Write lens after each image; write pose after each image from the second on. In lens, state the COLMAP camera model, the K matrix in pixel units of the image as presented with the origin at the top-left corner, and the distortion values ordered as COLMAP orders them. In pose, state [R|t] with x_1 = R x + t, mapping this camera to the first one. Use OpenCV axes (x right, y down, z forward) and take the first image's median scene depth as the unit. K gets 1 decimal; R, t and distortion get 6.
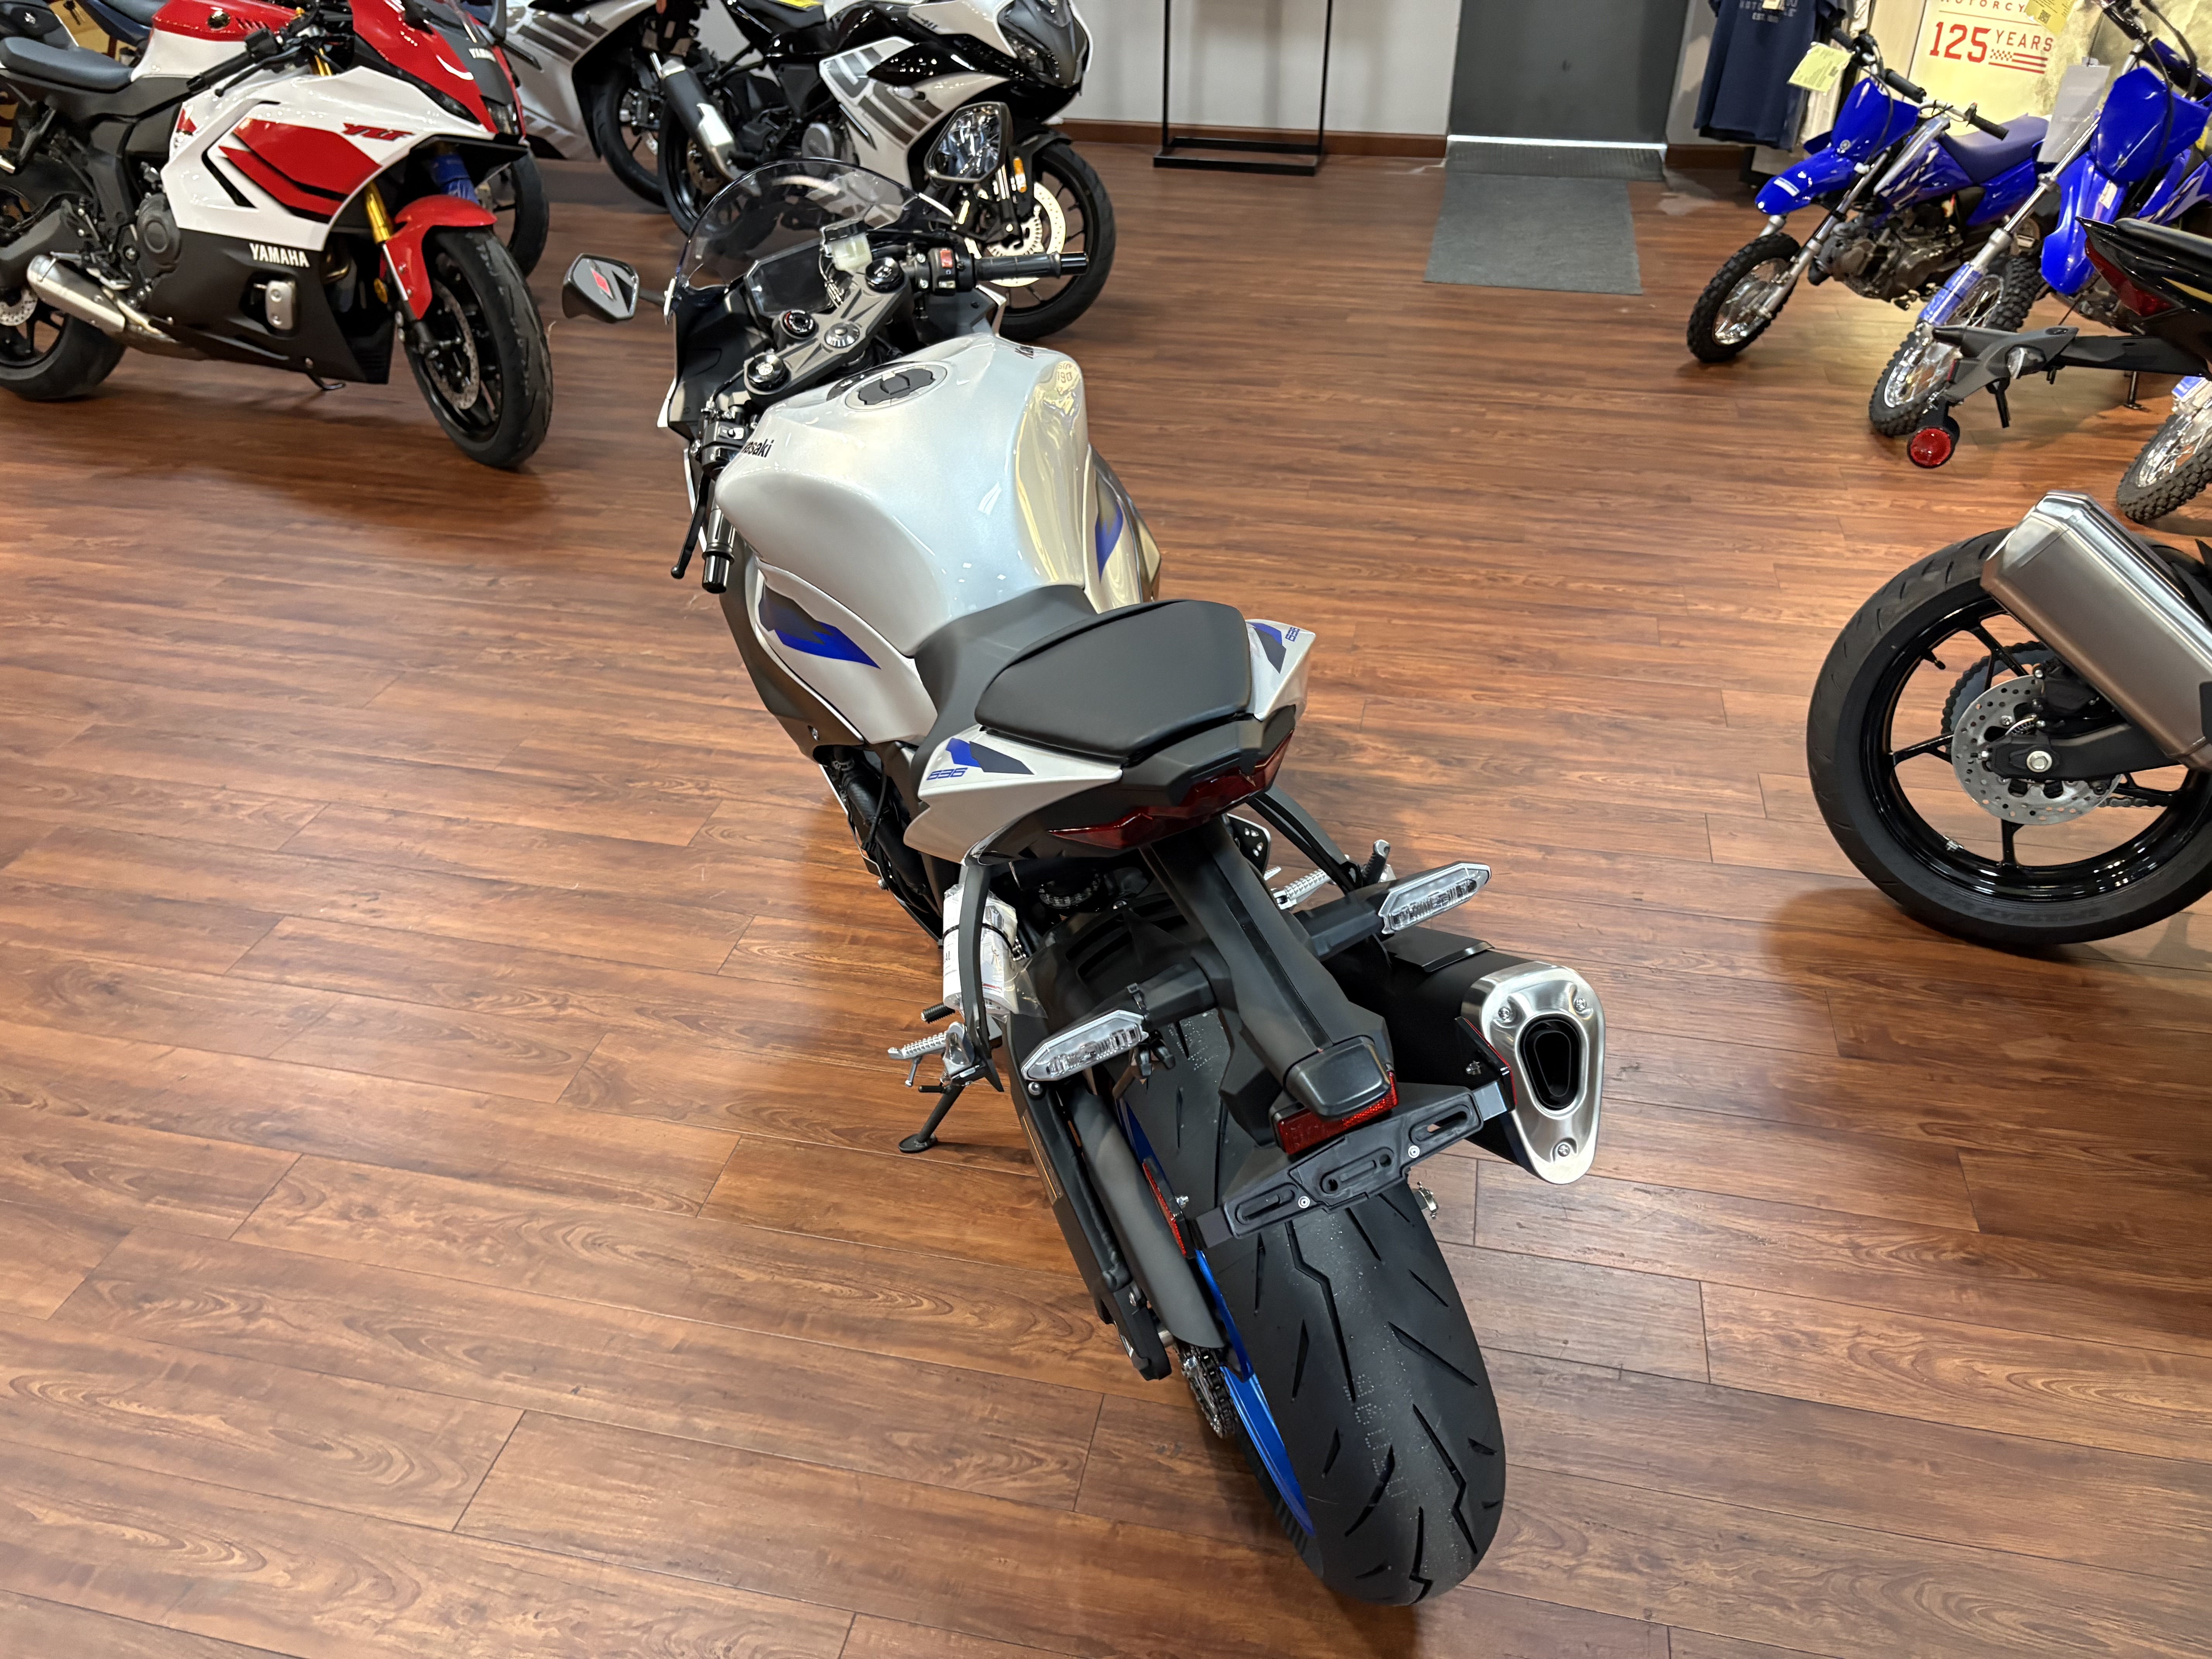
lens RADIAL K [[1774.0, 0, 1106.0], [0, 1774.0, 829.5], [0, 0, 1]] dist [0.002239, -0.006463]
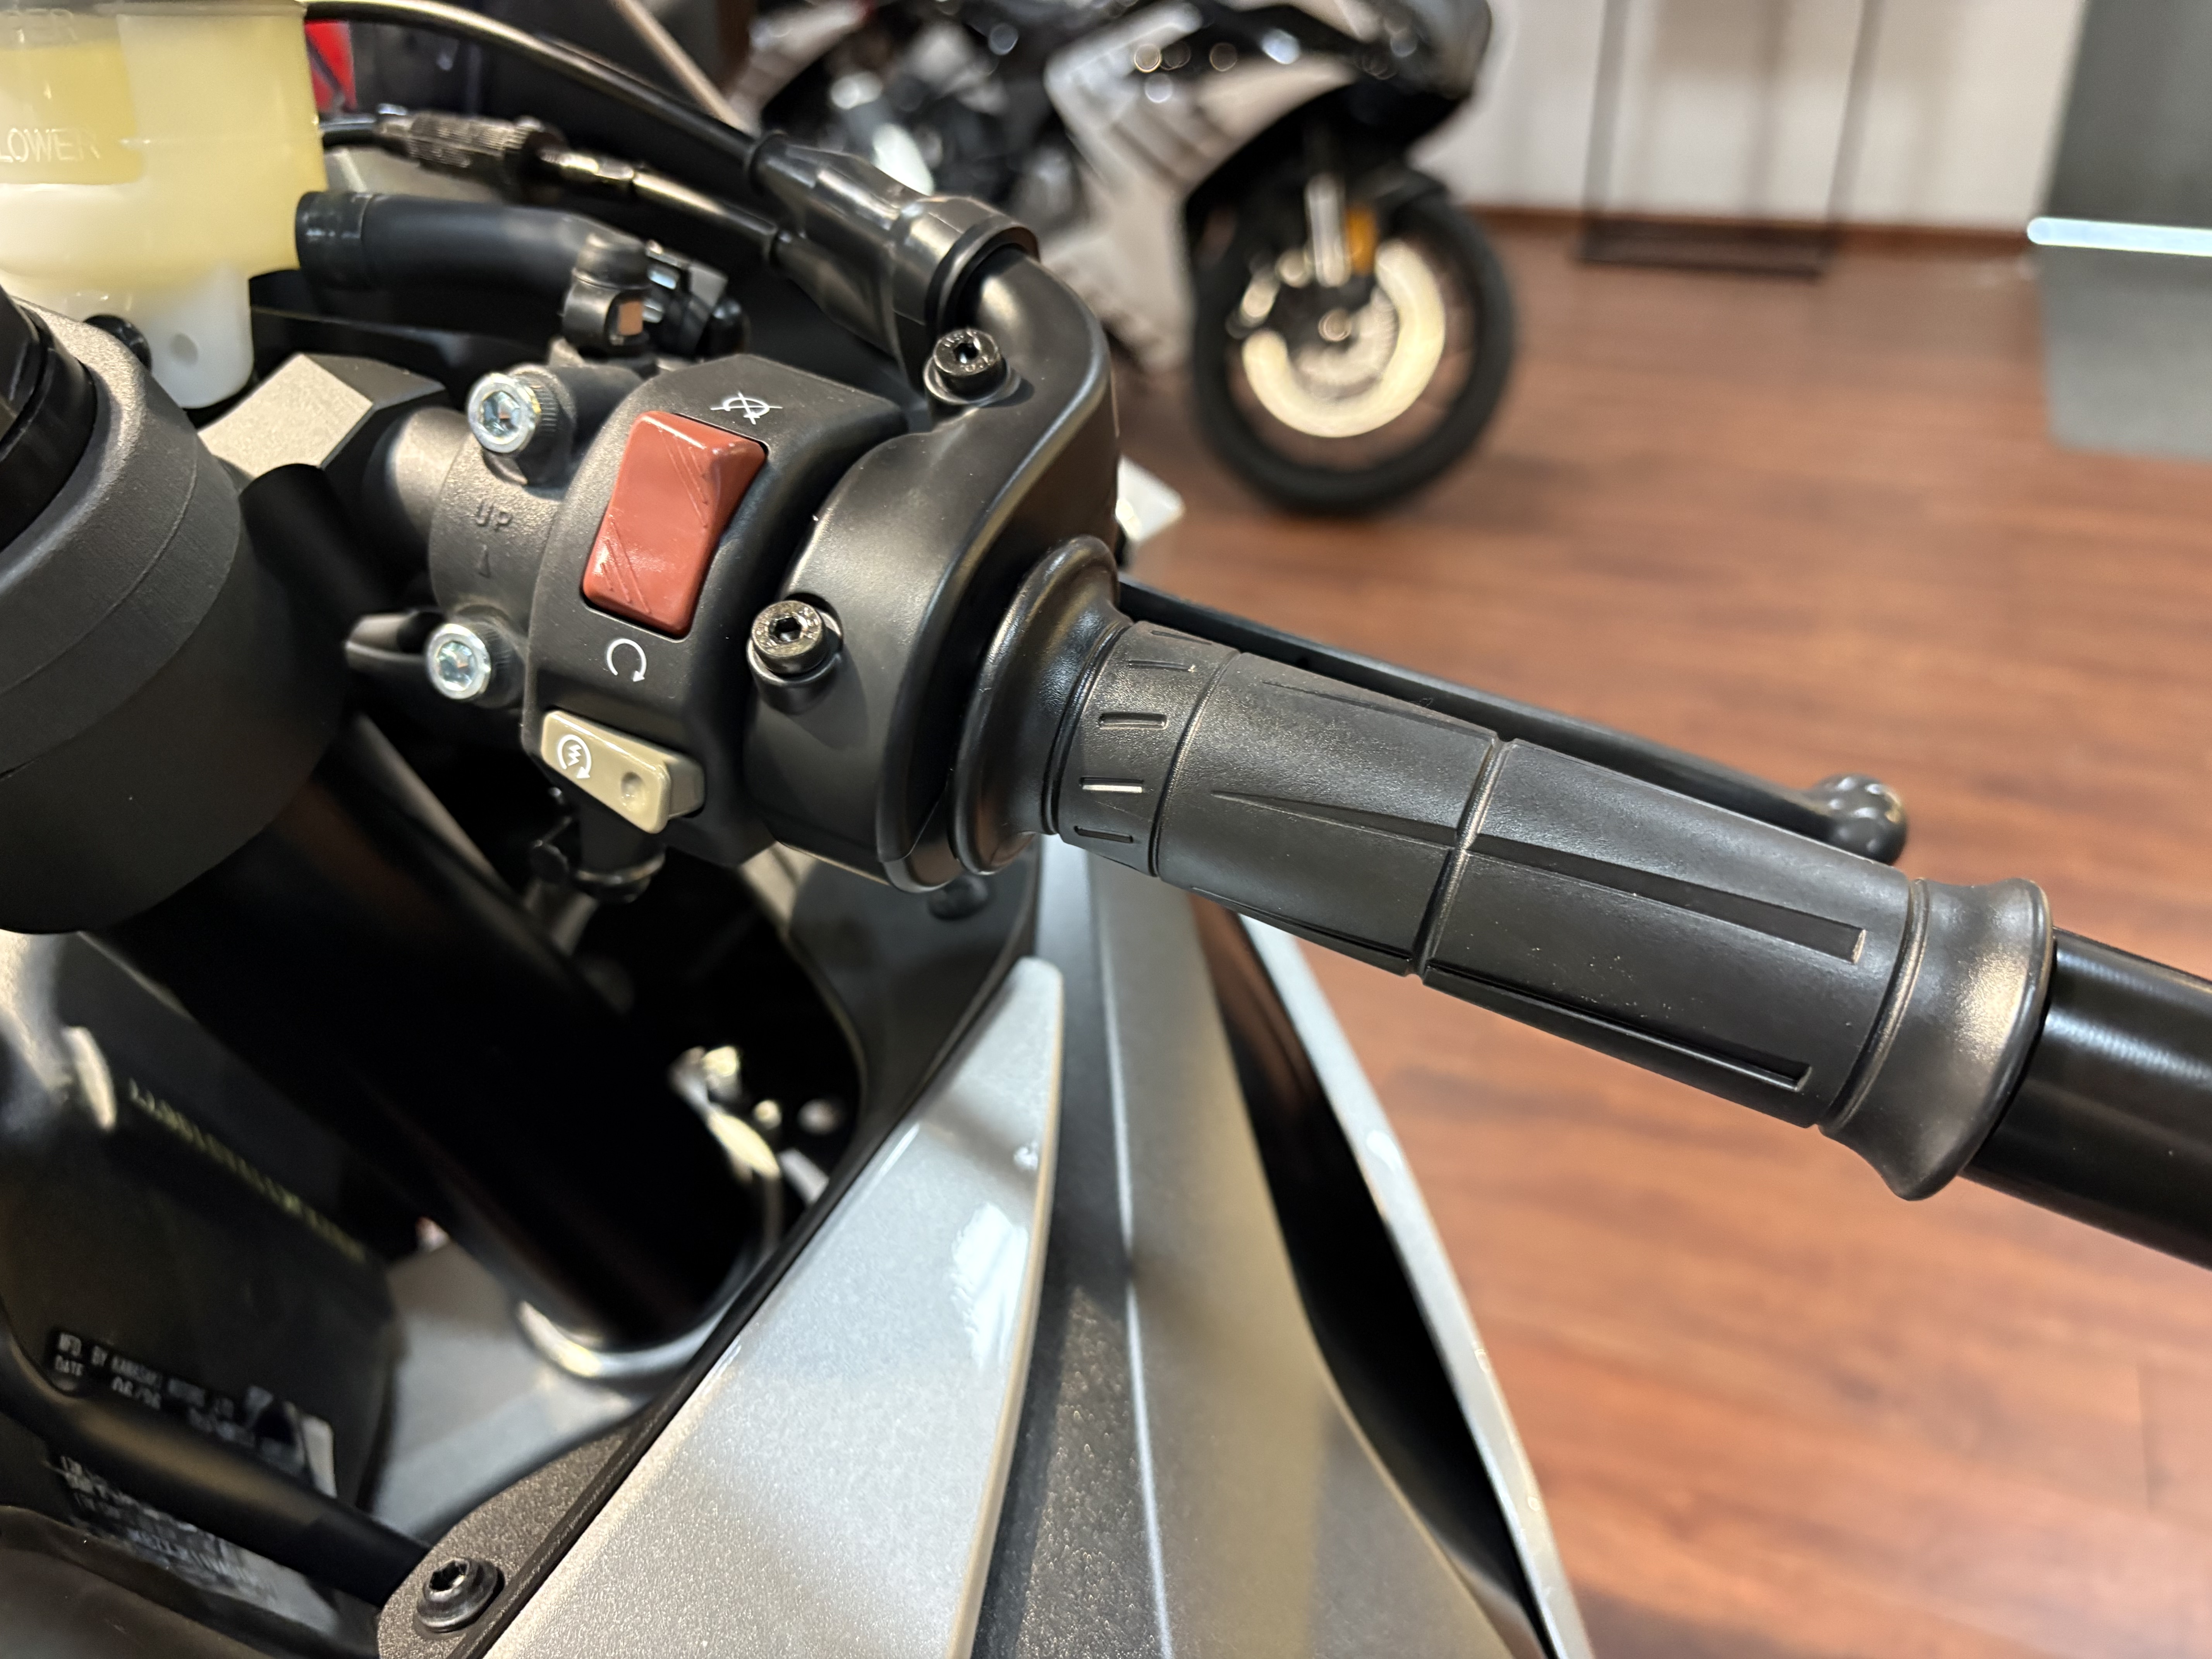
lens RADIAL K [[1774.0, 0, 1106.0], [0, 1774.0, 829.5], [0, 0, 1]] dist [0.002239, -0.006463]
pose [[0.979518, 0.076908, -0.186092, -0.007012], [-0.089883, 0.994001, -0.062310, -0.124445], [0.180184, 0.077760, 0.980554, 0.399172]]
